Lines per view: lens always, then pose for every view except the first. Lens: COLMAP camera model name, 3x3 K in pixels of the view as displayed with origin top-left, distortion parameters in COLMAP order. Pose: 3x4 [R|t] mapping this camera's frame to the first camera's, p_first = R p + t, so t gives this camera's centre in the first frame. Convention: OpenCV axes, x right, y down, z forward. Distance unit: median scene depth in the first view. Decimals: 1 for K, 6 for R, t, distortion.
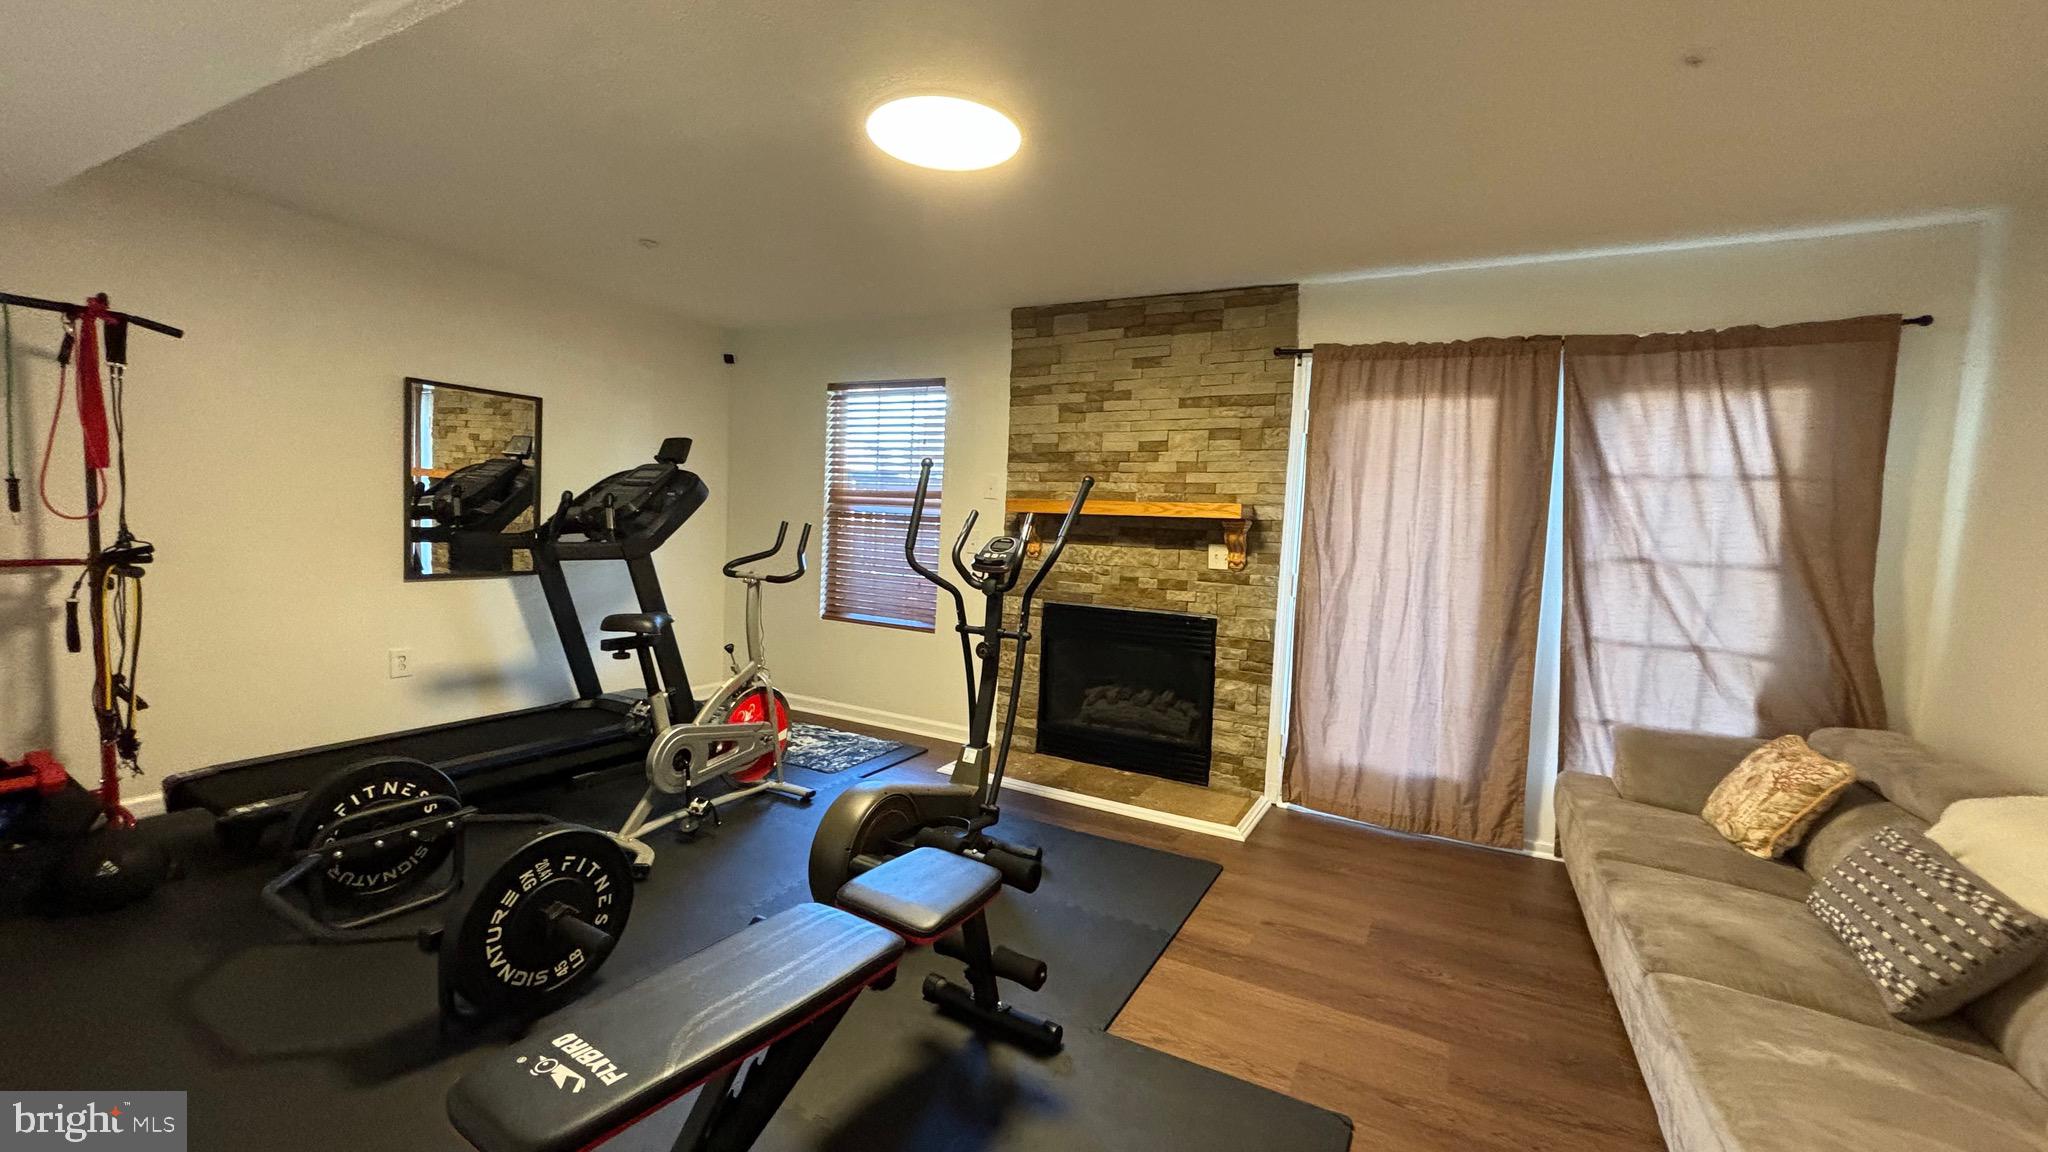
lens RADIAL K [[826.2, 0, 1015.7], [0, 826.2, 577.8], [0, 0, 1]] dist [0.000055, 0.001775]
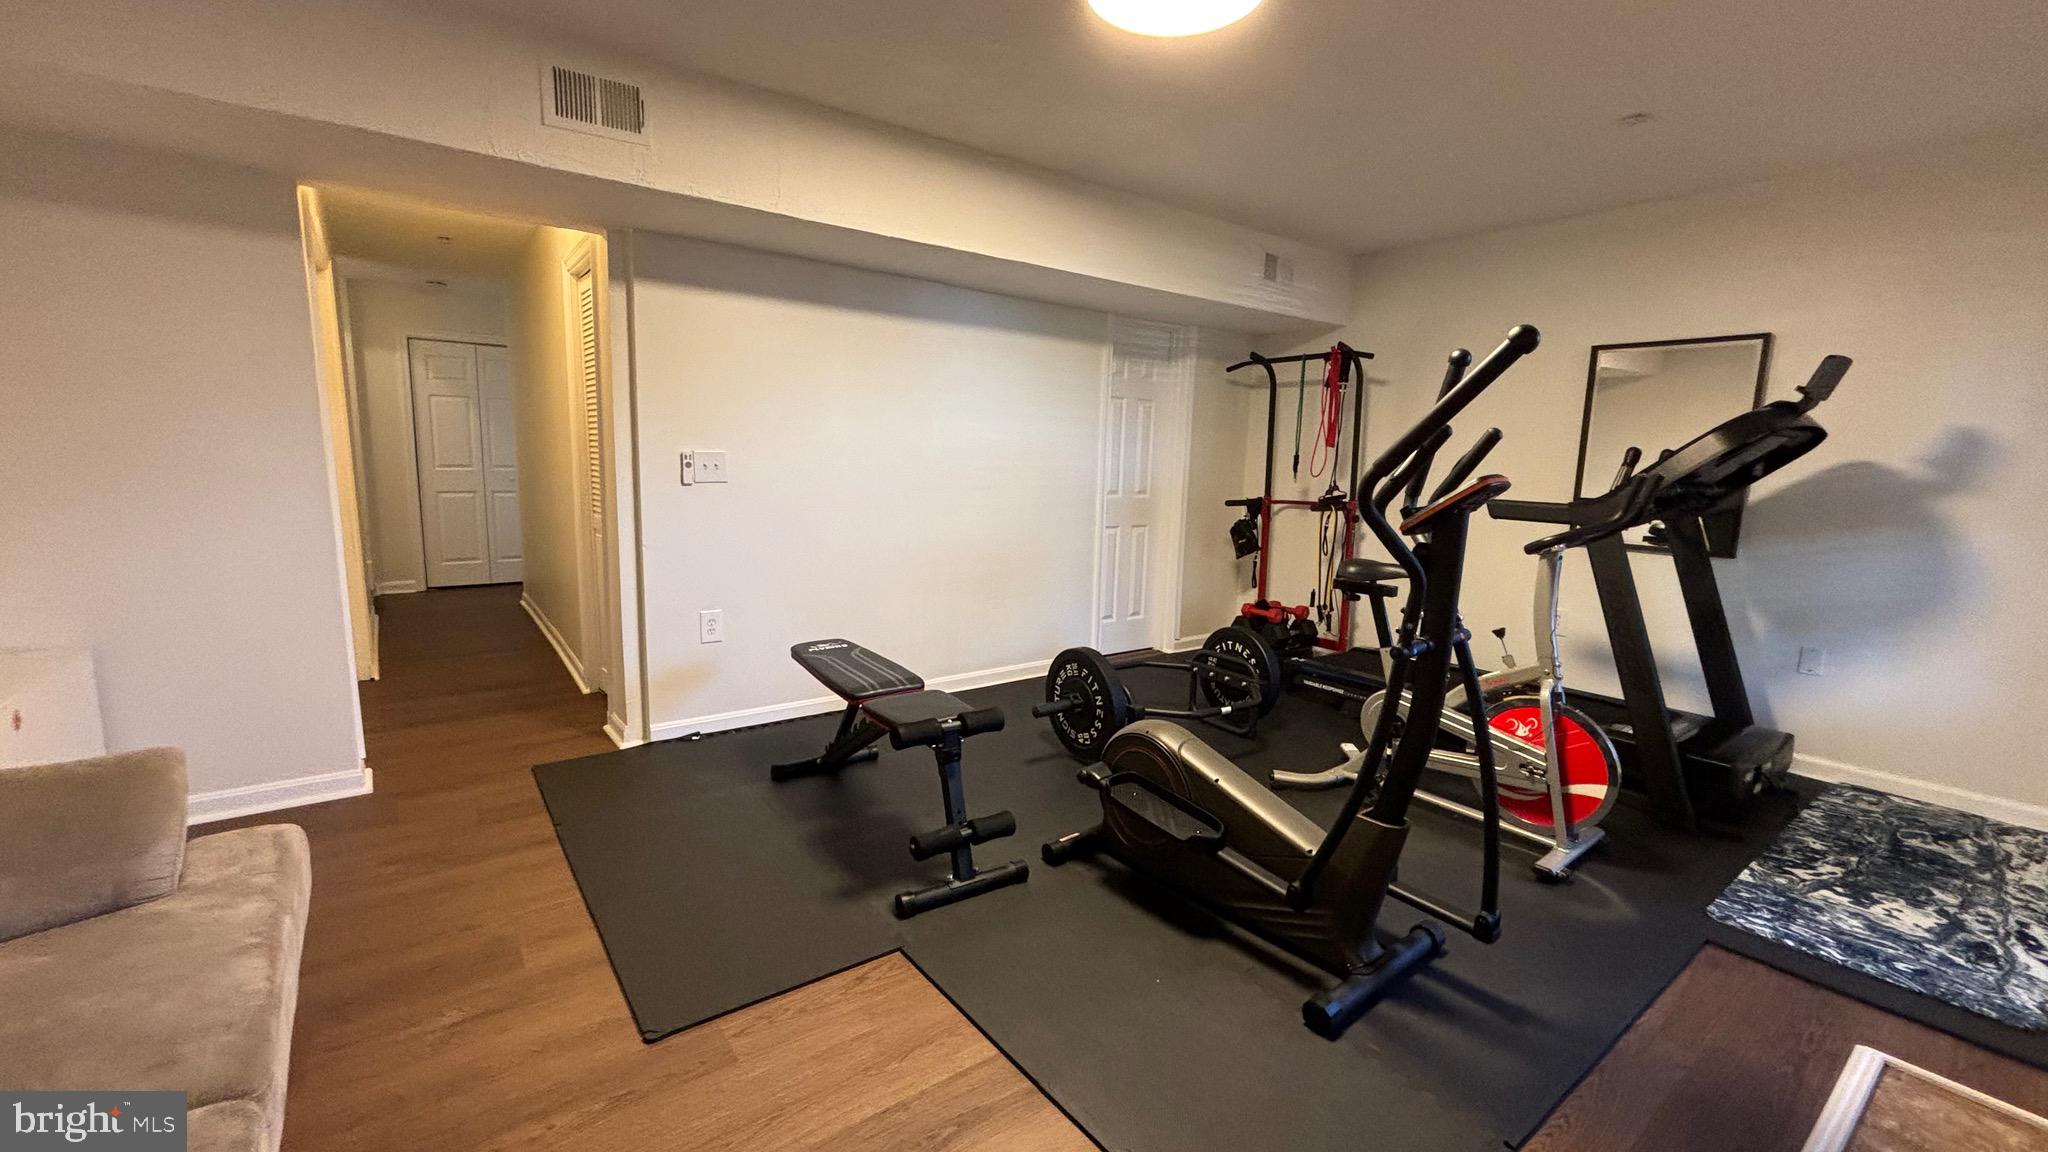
lens RADIAL K [[826.2, 0, 1015.3], [0, 826.2, 577.5], [0, 0, 1]] dist [0.000055, 0.001775]
pose [[-0.425976, 0.077496, -0.901410, 0.787251], [-0.108175, 0.984815, 0.135786, -0.031447], [0.898244, 0.155352, -0.411124, 1.274407]]
